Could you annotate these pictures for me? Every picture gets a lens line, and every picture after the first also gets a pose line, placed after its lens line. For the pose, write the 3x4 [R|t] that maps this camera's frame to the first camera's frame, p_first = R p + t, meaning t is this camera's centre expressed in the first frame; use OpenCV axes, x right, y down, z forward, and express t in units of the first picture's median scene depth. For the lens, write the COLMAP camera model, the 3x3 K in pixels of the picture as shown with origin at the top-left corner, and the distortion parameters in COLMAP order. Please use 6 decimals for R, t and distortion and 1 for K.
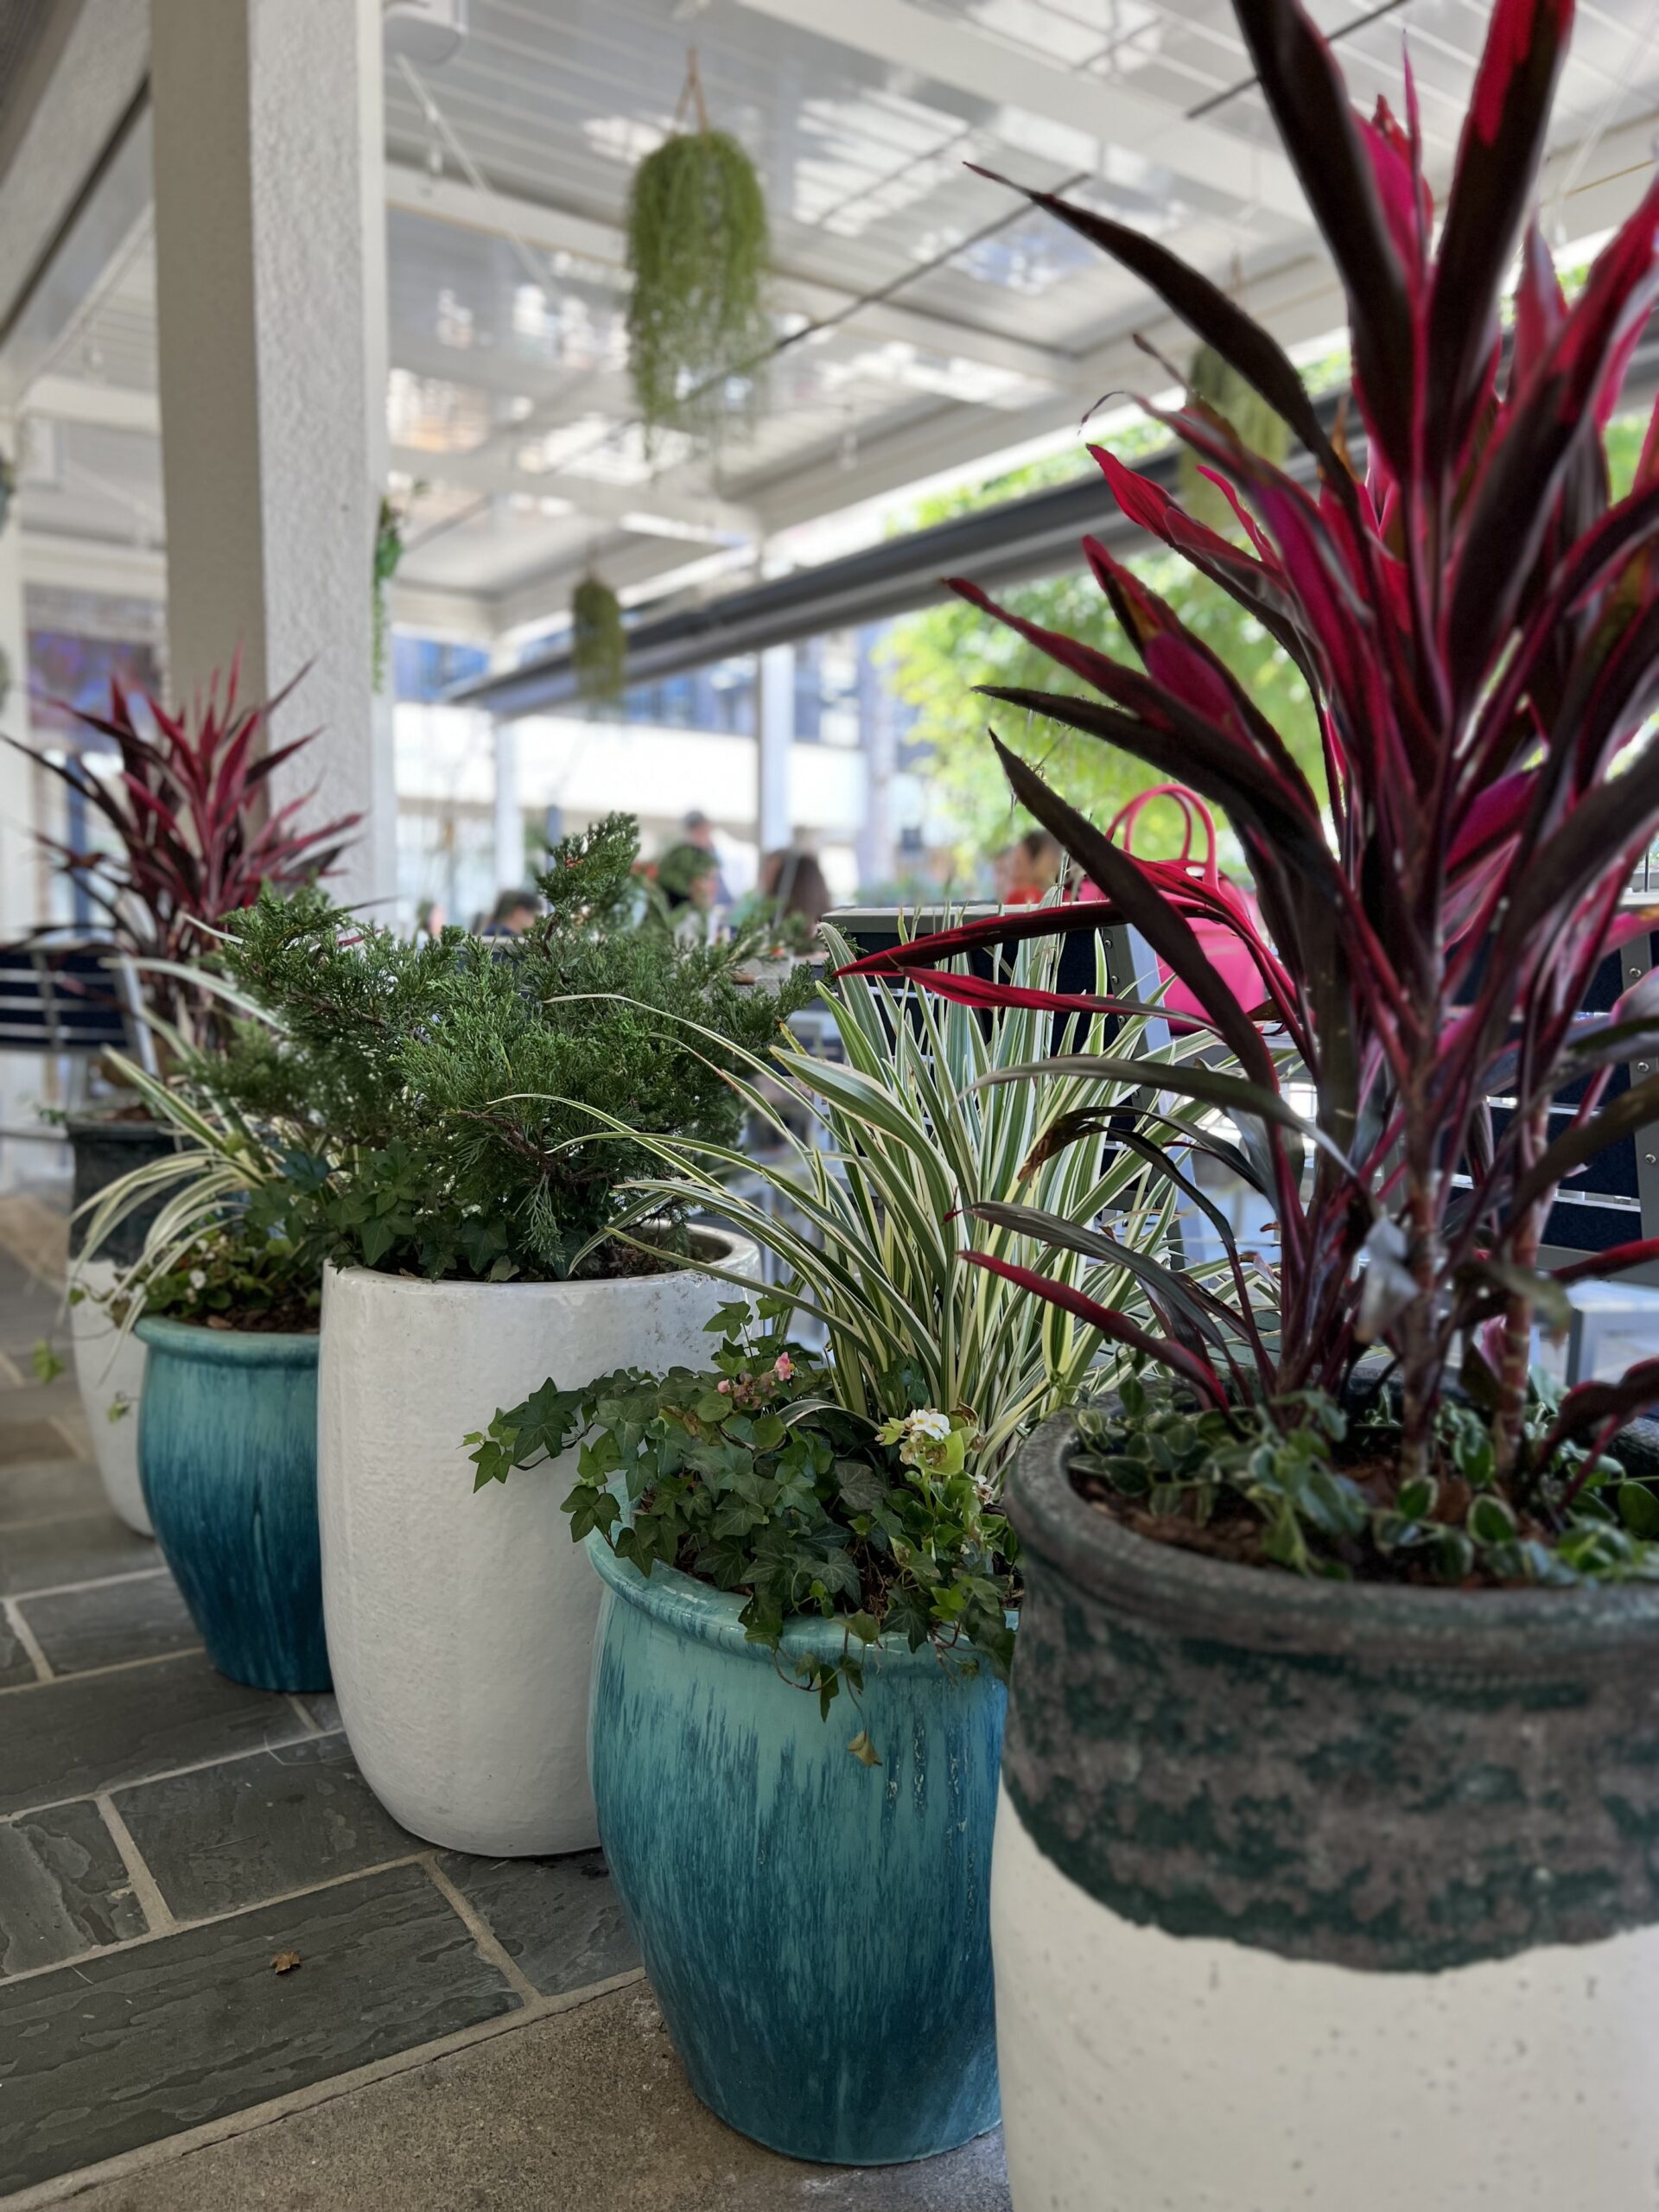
lens RADIAL K [[1671.3, 0, 832.1], [0, 1671.3, 1105.5], [0, 0, 1]] dist [0.020880, -0.018001]
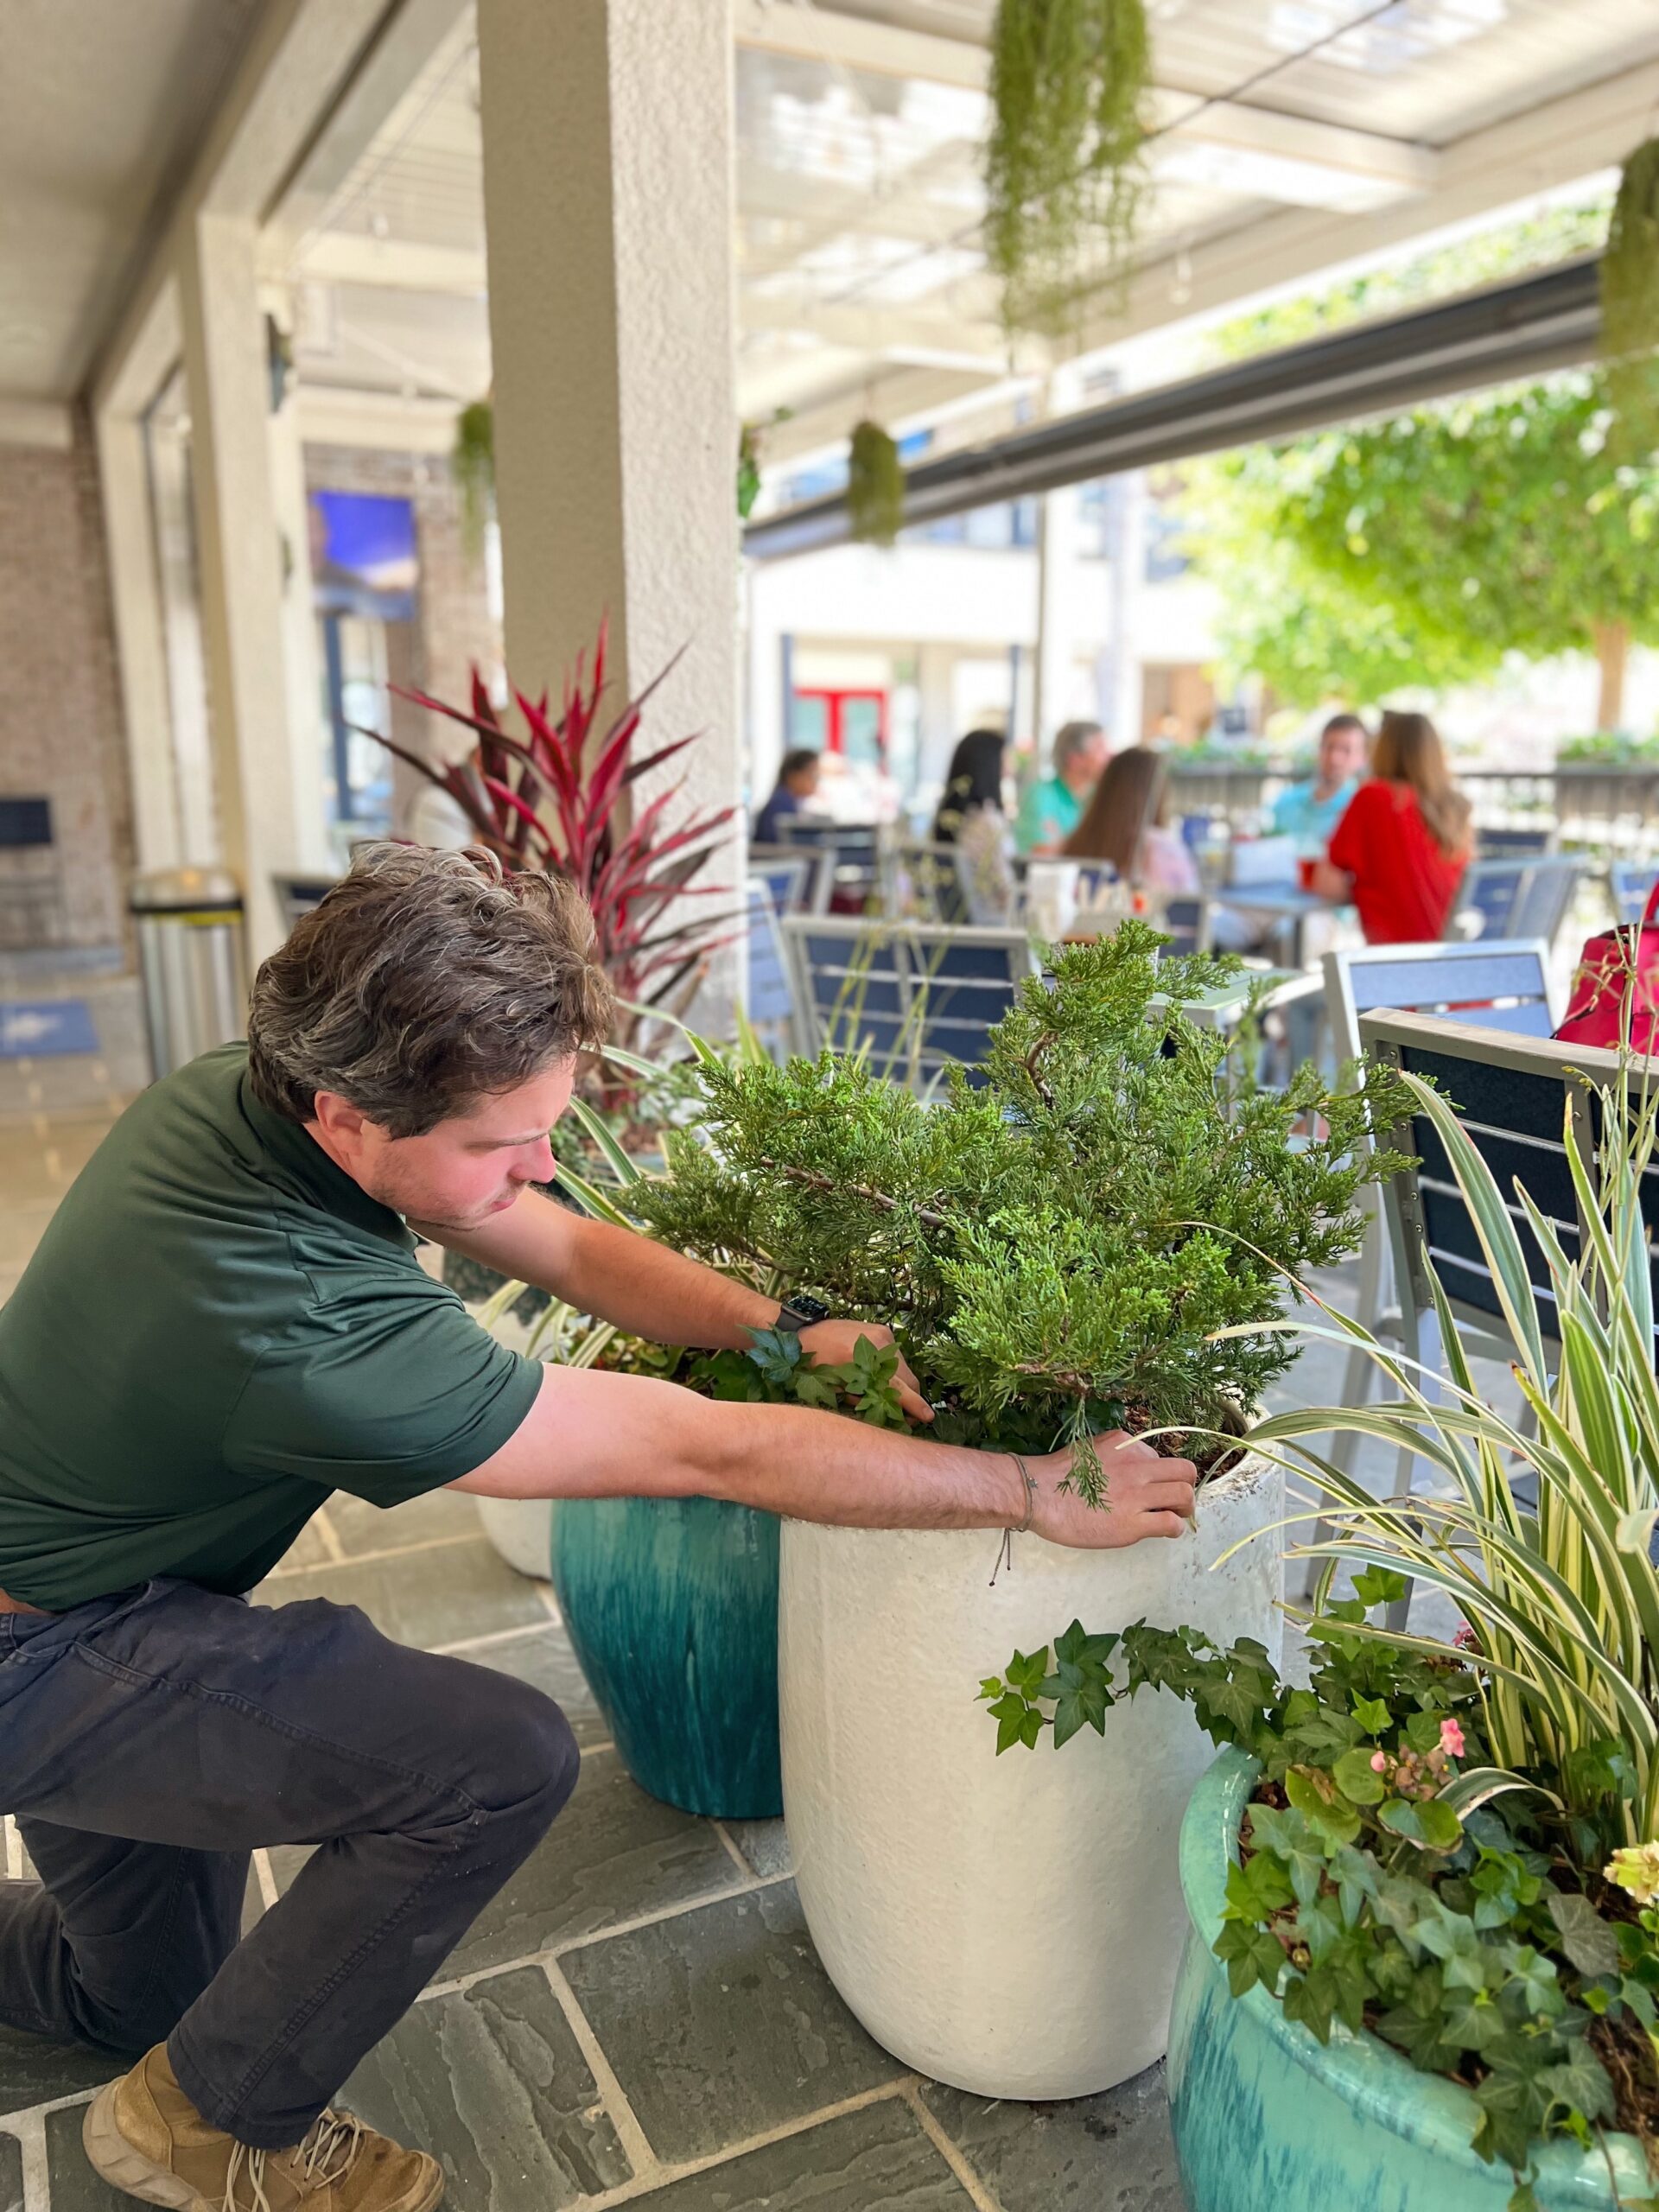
lens RADIAL K [[1671.3, 0, 828.4], [0, 1671.3, 1109.9], [0, 0, 1]] dist [0.020880, -0.018001]
pose [[0.991539, 0.018847, -0.128430, -0.149385], [-0.003992, 0.993362, 0.114958, -0.153719], [0.129744, -0.113472, 0.985033, 0.131825]]
